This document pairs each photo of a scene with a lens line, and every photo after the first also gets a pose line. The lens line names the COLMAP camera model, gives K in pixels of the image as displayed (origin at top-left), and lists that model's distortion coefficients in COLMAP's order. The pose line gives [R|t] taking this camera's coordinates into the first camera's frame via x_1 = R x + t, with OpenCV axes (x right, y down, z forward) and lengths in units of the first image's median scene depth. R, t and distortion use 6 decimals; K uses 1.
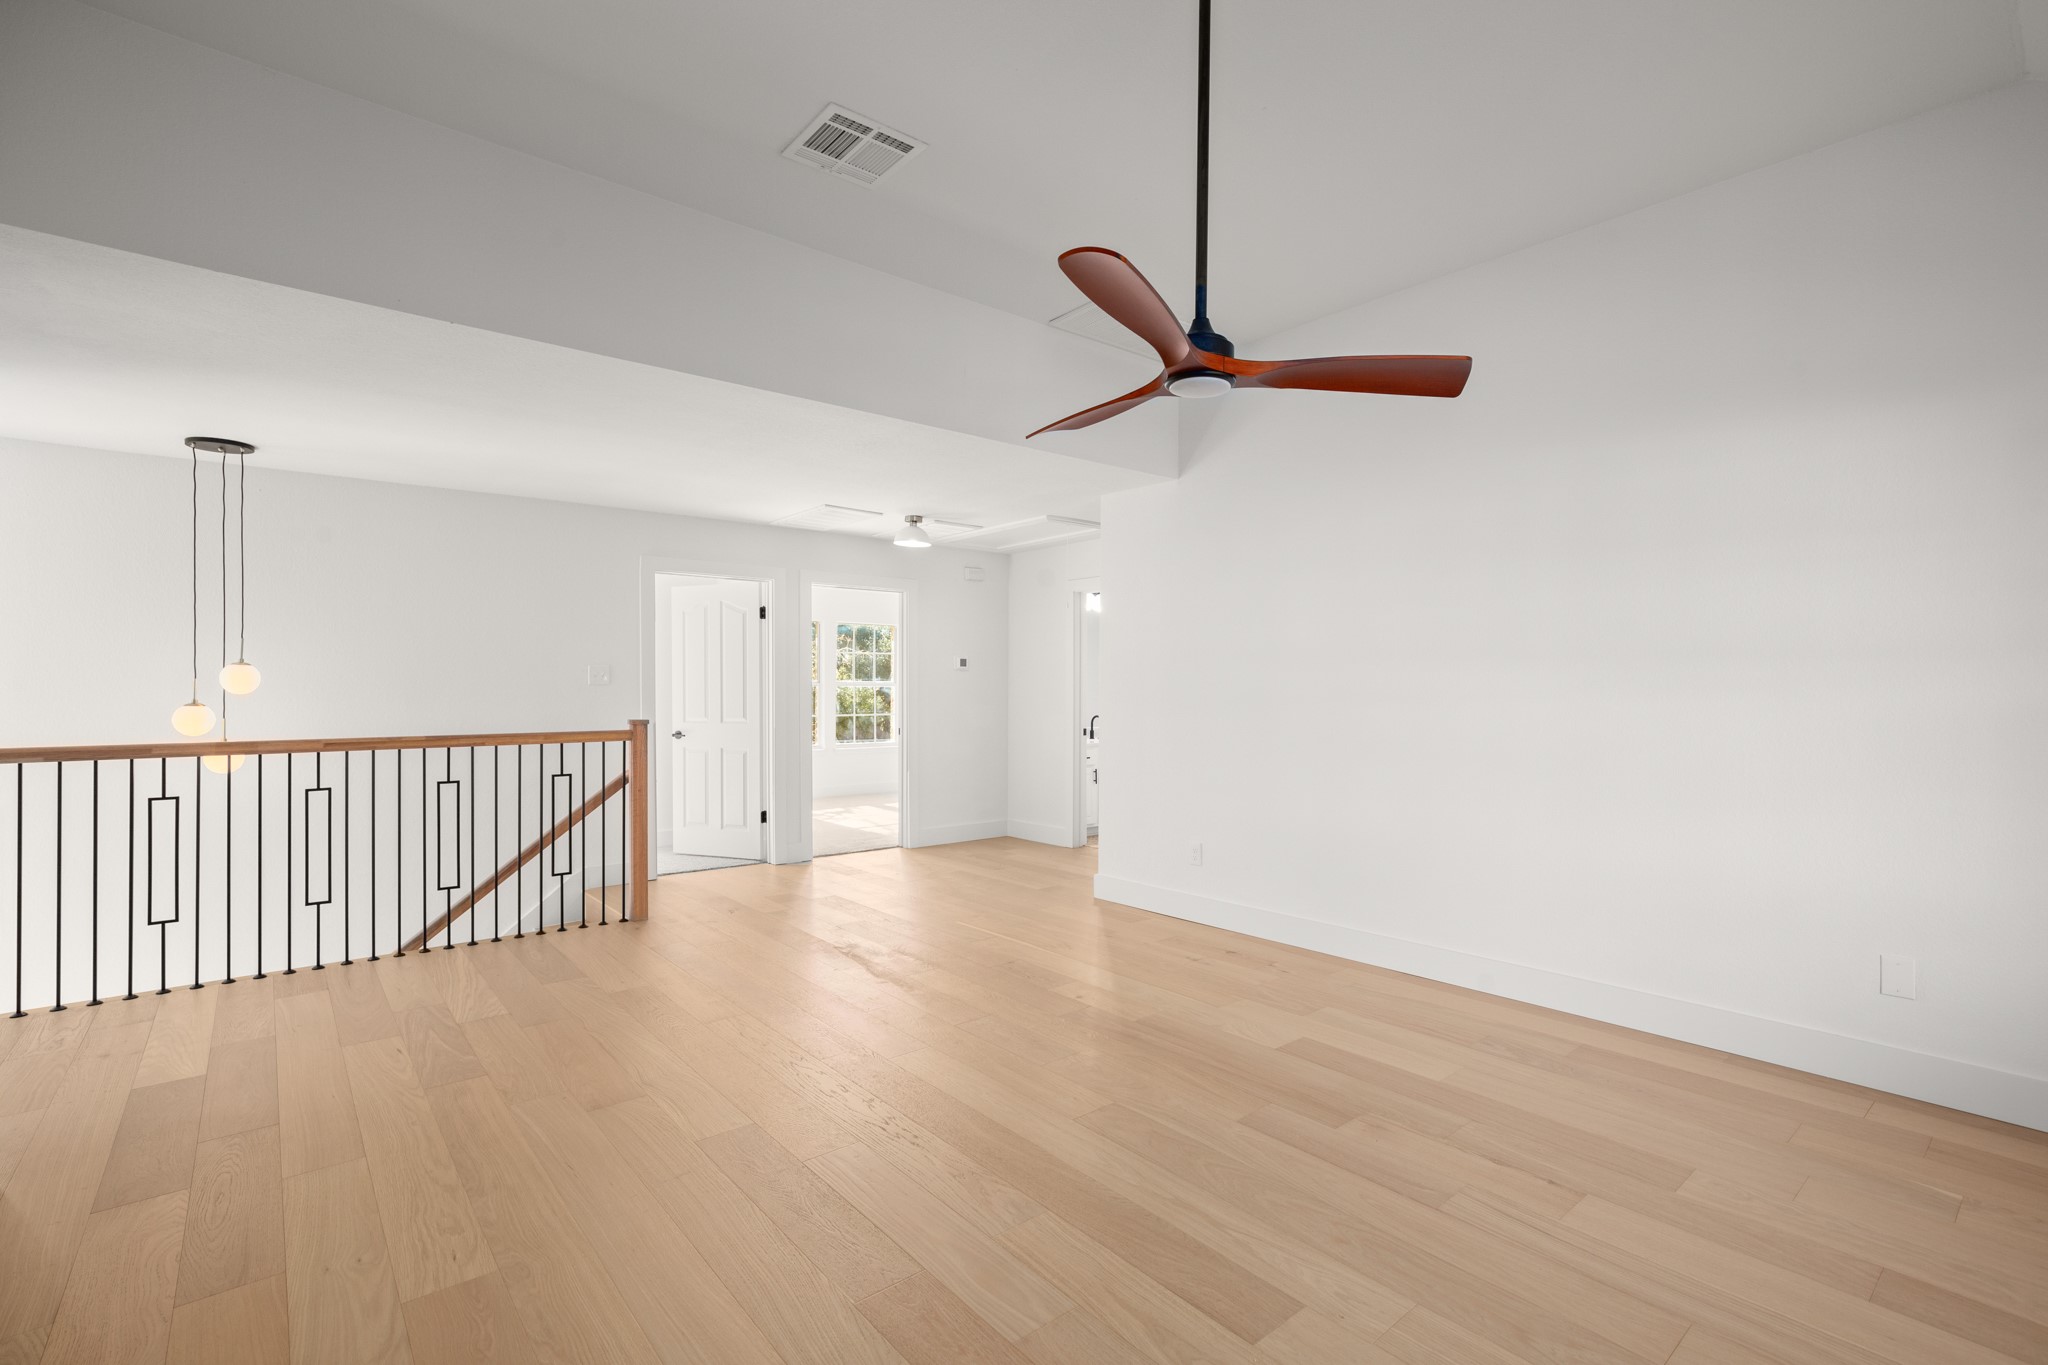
lens RADIAL K [[944.1, 0, 1024.0], [0, 944.1, 682.5], [0, 0, 1]] dist [-0.015753, 0.000178]
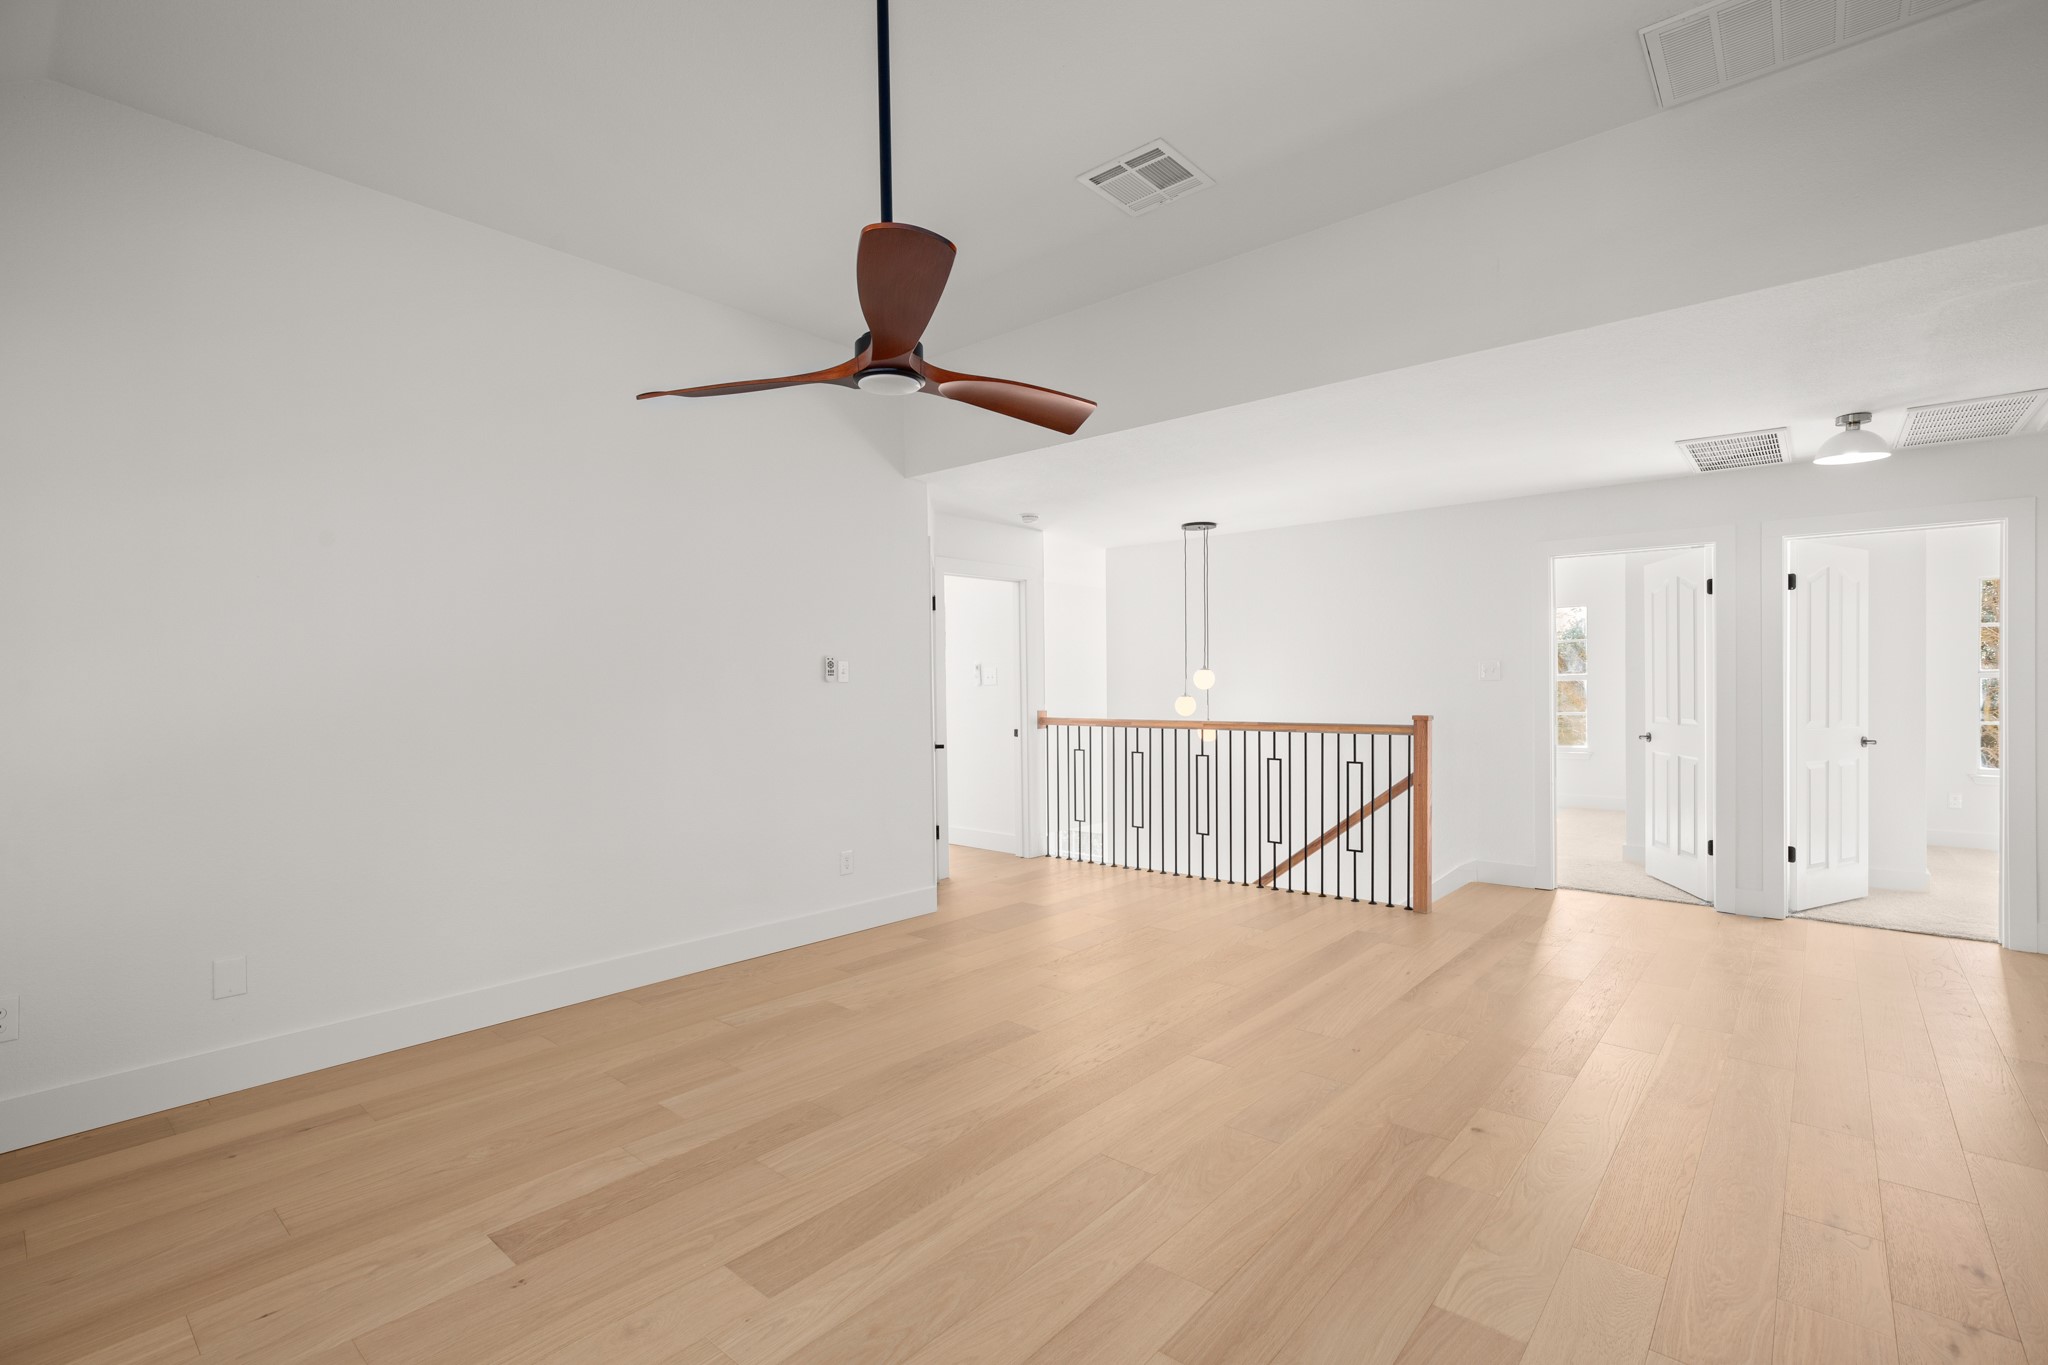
lens RADIAL K [[917.3, 0, 1024.0], [0, 917.3, 682.5], [0, 0, 1]] dist [0.001592, 0.001275]
pose [[0.162754, -0.001342, -0.986666, 0.530195], [0.011901, 0.999929, 0.000603, -0.001937], [0.986595, -0.011840, 0.162758, 0.443568]]
